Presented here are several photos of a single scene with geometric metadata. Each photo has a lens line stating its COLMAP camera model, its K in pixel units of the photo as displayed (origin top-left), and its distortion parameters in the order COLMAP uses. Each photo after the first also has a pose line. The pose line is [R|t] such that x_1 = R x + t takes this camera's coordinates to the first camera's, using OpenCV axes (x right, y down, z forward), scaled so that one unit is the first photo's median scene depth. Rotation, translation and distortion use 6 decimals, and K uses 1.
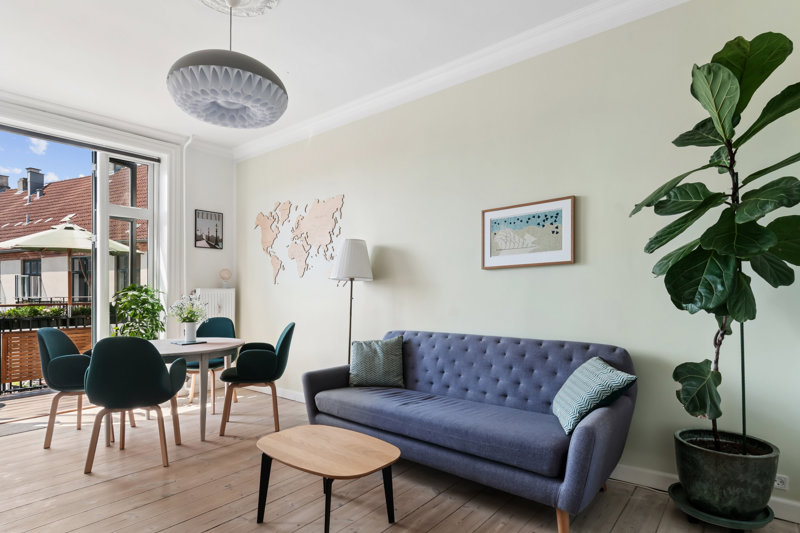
lens RADIAL K [[434.4, 0, 403.5], [0, 434.4, 290.1], [0, 0, 1]] dist [0.035635, -0.000194]
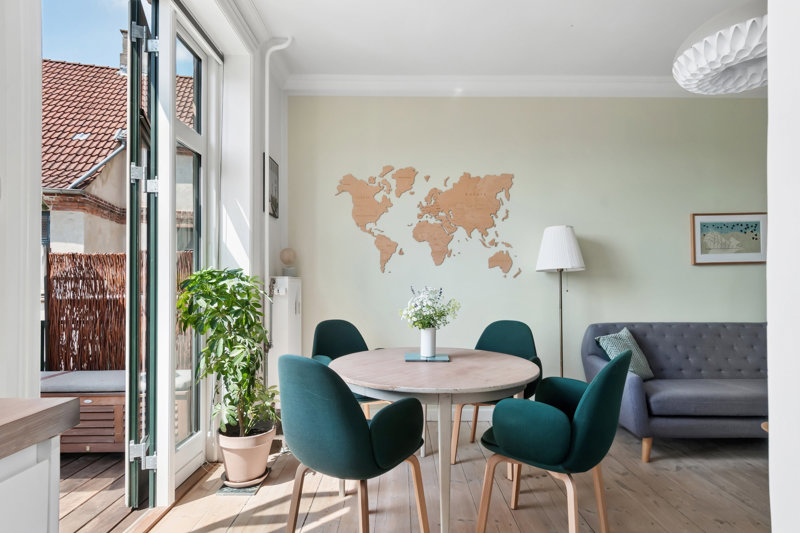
lens RADIAL K [[420.0, 0, 400.3], [0, 420.0, 280.0], [0, 0, 1]] dist [-0.000829, -0.000665]
pose [[0.770108, 0.005660, 0.637889, -0.814836], [-0.006454, 0.999979, -0.001081, -0.000826], [-0.637881, -0.003285, 0.770128, 0.462603]]
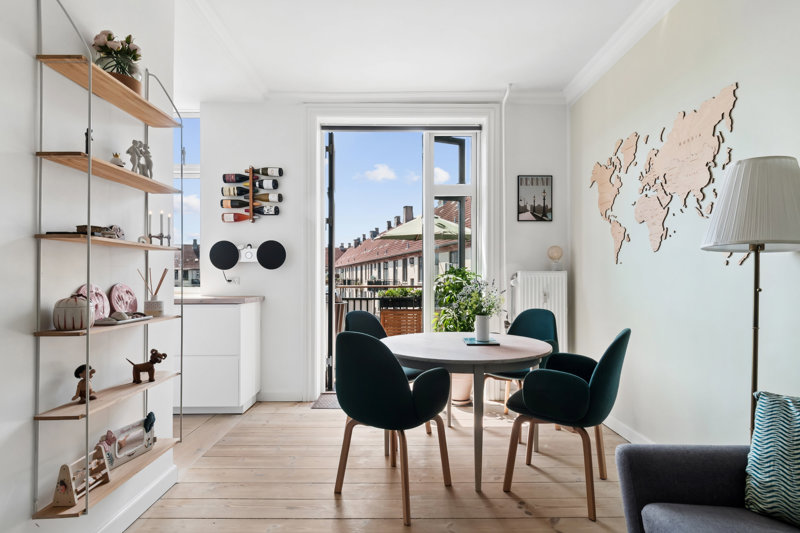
lens RADIAL K [[413.1, 0, 400.0], [0, 413.1, 266.5], [0, 0, 1]] dist [-0.004221, -0.001853]
pose [[0.637372, -0.016346, -0.770383, -0.022992], [0.003225, 0.999823, -0.018546, 0.001033], [0.770549, 0.009337, 0.637312, 0.380524]]
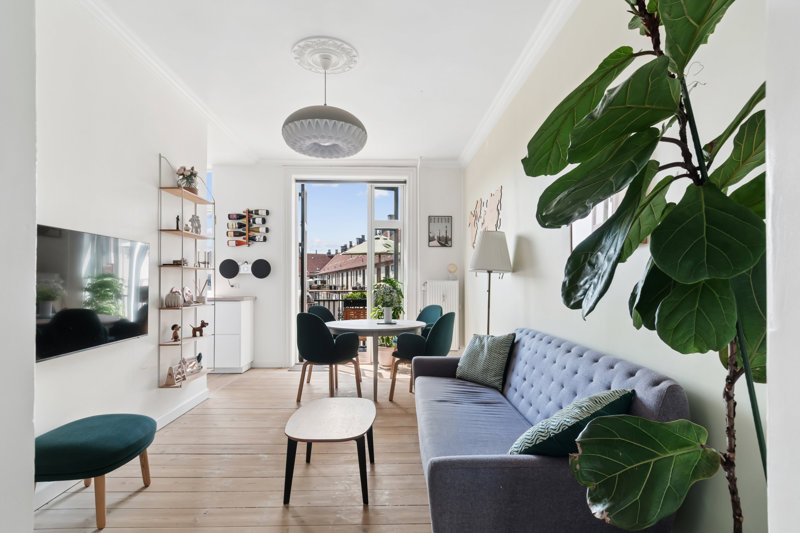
lens RADIAL K [[420.0, 0, 400.3], [0, 420.0, 280.0], [0, 0, 1]] dist [-0.000829, -0.000665]
pose [[0.655326, 0.000755, -0.755346, 0.405797], [-0.002086, 0.999997, -0.000809, -0.004781], [0.755343, 0.002106, 0.655326, 0.196806]]
